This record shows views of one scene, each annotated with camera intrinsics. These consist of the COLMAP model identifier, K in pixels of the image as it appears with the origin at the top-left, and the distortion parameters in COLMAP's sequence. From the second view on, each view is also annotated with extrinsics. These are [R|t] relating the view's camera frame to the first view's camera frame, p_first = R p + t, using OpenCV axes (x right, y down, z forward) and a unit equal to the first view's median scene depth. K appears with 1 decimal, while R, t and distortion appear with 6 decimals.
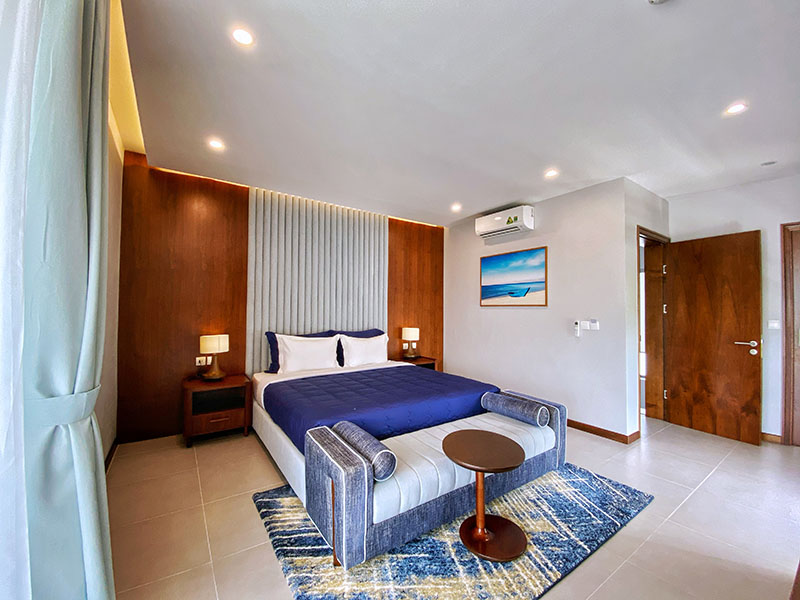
lens RADIAL K [[321.8, 0, 401.1], [0, 321.8, 301.8], [0, 0, 1]] dist [0.026855, -0.019722]
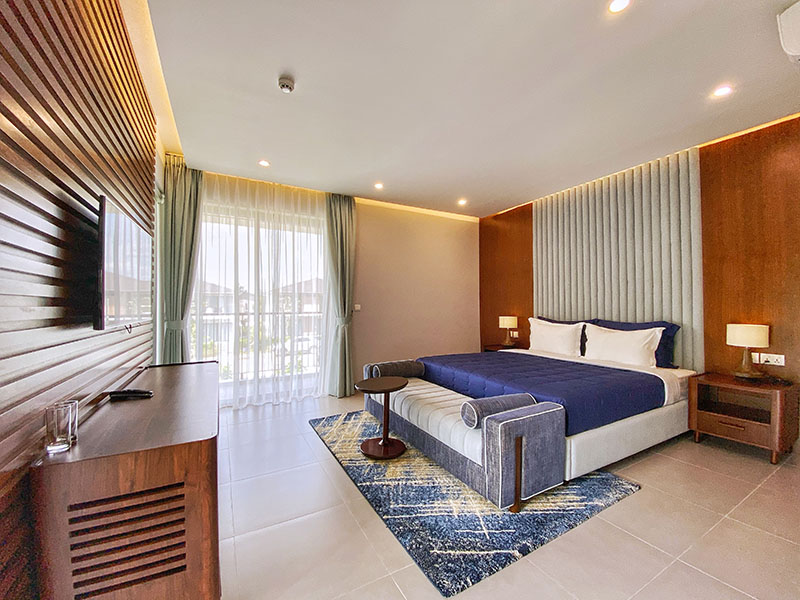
lens RADIAL K [[321.8, 0, 401.1], [0, 321.8, 301.8], [0, 0, 1]] dist [0.026855, -0.019722]
pose [[-0.094976, -0.025024, -0.995165, 0.877494], [0.018458, 0.999468, -0.026894, 0.065009], [0.995308, -0.020923, -0.094463, 0.635276]]
